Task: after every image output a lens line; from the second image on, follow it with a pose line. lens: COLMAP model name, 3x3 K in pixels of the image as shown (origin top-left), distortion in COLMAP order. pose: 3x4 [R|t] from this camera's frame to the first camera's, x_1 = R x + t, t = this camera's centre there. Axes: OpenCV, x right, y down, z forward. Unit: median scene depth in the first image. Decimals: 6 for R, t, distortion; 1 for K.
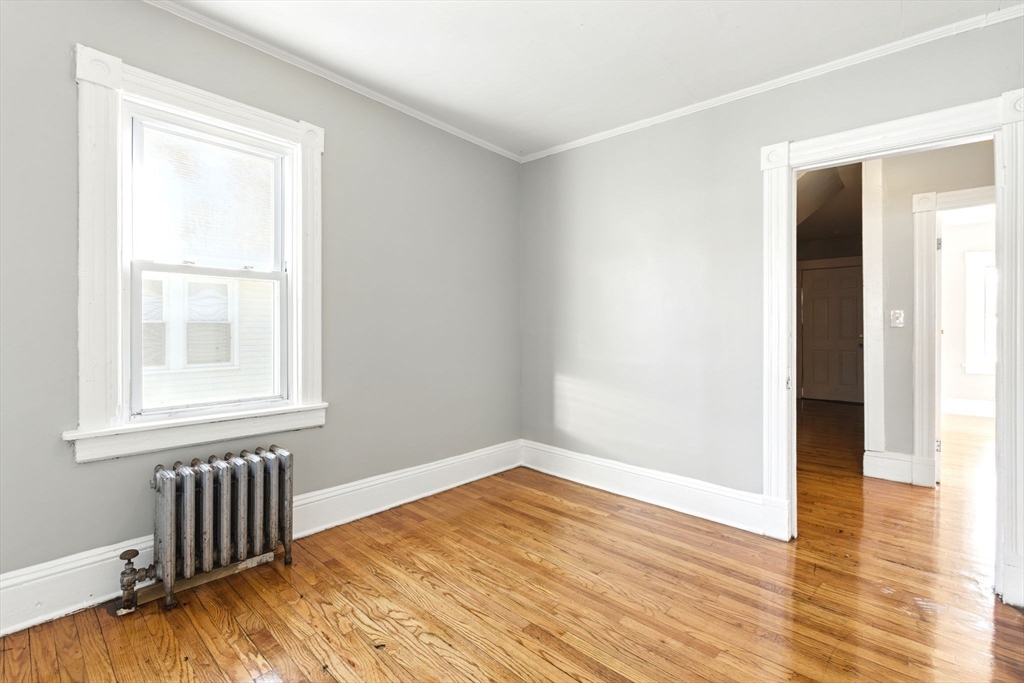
lens RADIAL K [[454.6, 0, 512.9], [0, 454.6, 341.9], [0, 0, 1]] dist [-0.008163, 0.001023]
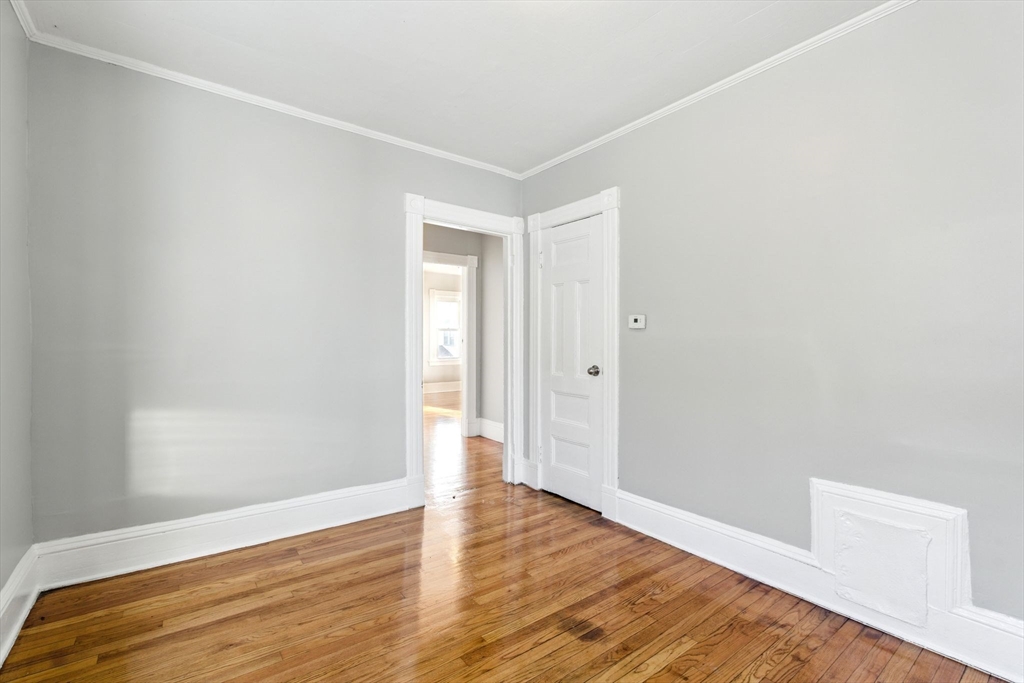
lens RADIAL K [[454.6, 0, 512.9], [0, 454.6, 341.9], [0, 0, 1]] dist [-0.008163, 0.001023]
pose [[0.189119, -0.015398, 0.981833, -0.521710], [0.024237, 0.999646, 0.011009, -0.028948], [-0.981655, 0.021715, 0.189425, 0.423532]]
